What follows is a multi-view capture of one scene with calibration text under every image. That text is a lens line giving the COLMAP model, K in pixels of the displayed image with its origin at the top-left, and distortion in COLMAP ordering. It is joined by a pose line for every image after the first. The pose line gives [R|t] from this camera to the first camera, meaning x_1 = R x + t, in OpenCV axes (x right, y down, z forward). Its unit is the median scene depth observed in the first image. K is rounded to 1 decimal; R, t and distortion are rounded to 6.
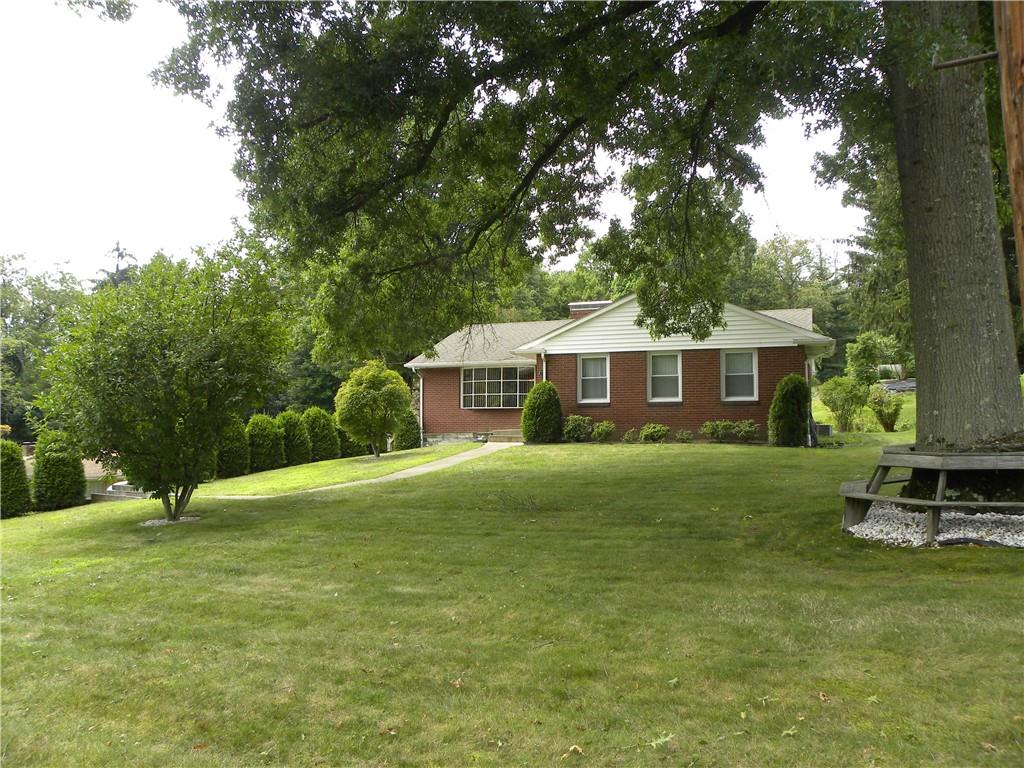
lens RADIAL K [[776.3, 0, 506.3], [0, 776.3, 392.5], [0, 0, 1]] dist [-0.165637, 0.110325]
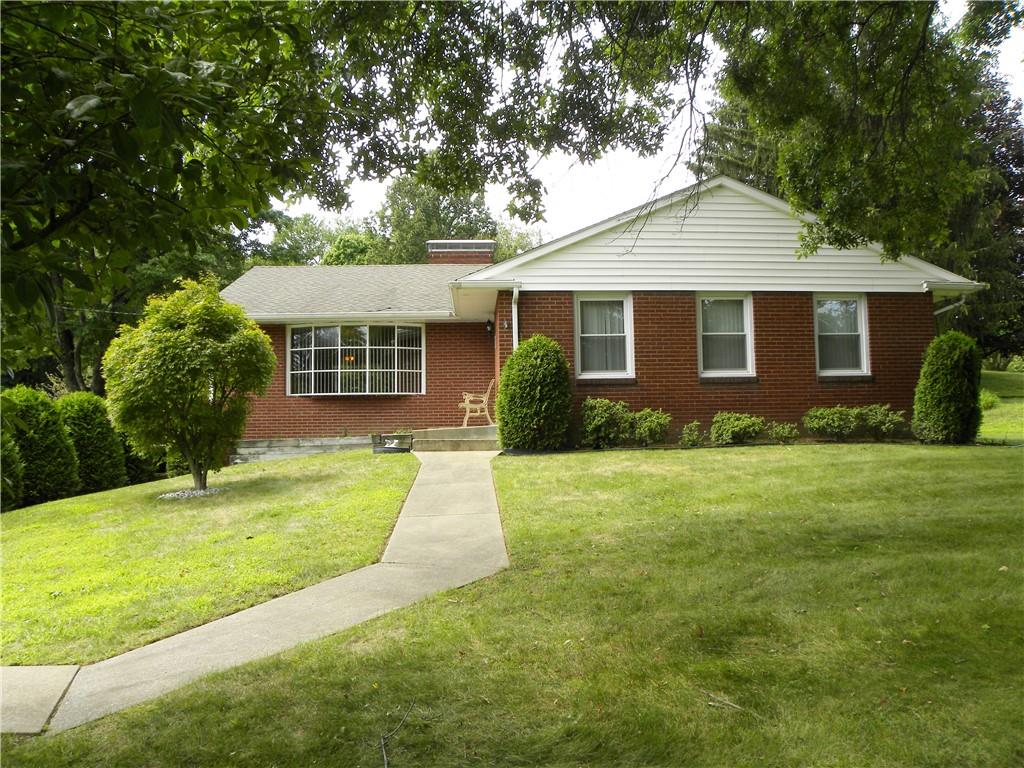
lens RADIAL K [[812.9, 0, 512.0], [0, 812.9, 384.0], [0, 0, 1]] dist [-0.095813, -0.000739]
pose [[0.907215, 0.012123, 0.420493, -0.201274], [-0.003901, 0.999784, -0.020408, 0.029798], [-0.420650, 0.016874, 0.907066, 0.488738]]
